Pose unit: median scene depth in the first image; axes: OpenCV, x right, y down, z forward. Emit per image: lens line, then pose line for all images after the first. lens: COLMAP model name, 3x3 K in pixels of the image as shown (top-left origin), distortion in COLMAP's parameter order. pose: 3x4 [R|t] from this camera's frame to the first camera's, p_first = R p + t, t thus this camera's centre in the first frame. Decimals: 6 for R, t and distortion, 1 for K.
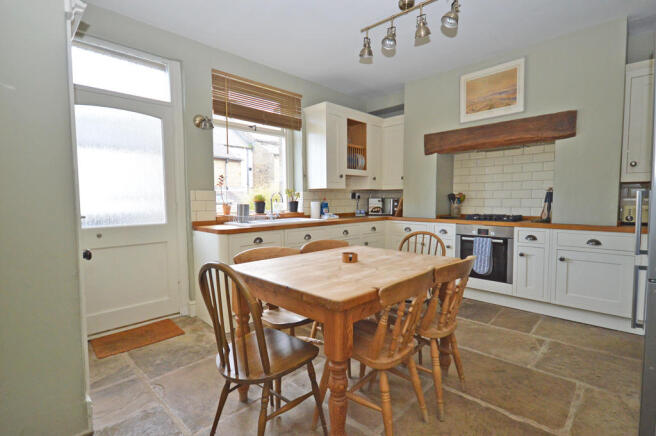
lens RADIAL K [[319.8, 0, 329.2], [0, 319.8, 218.4], [0, 0, 1]] dist [0.002596, 0.000439]
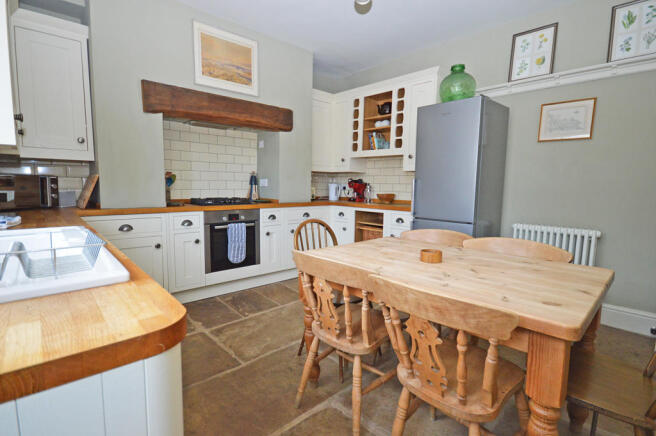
lens RADIAL K [[319.8, 0, 328.7], [0, 319.8, 217.8], [0, 0, 1]] dist [0.002596, 0.000439]
pose [[0.038012, -0.098185, 0.994442, -0.413239], [0.048614, 0.994165, 0.096299, -0.030236], [-0.998094, 0.044684, 0.042564, 0.691523]]
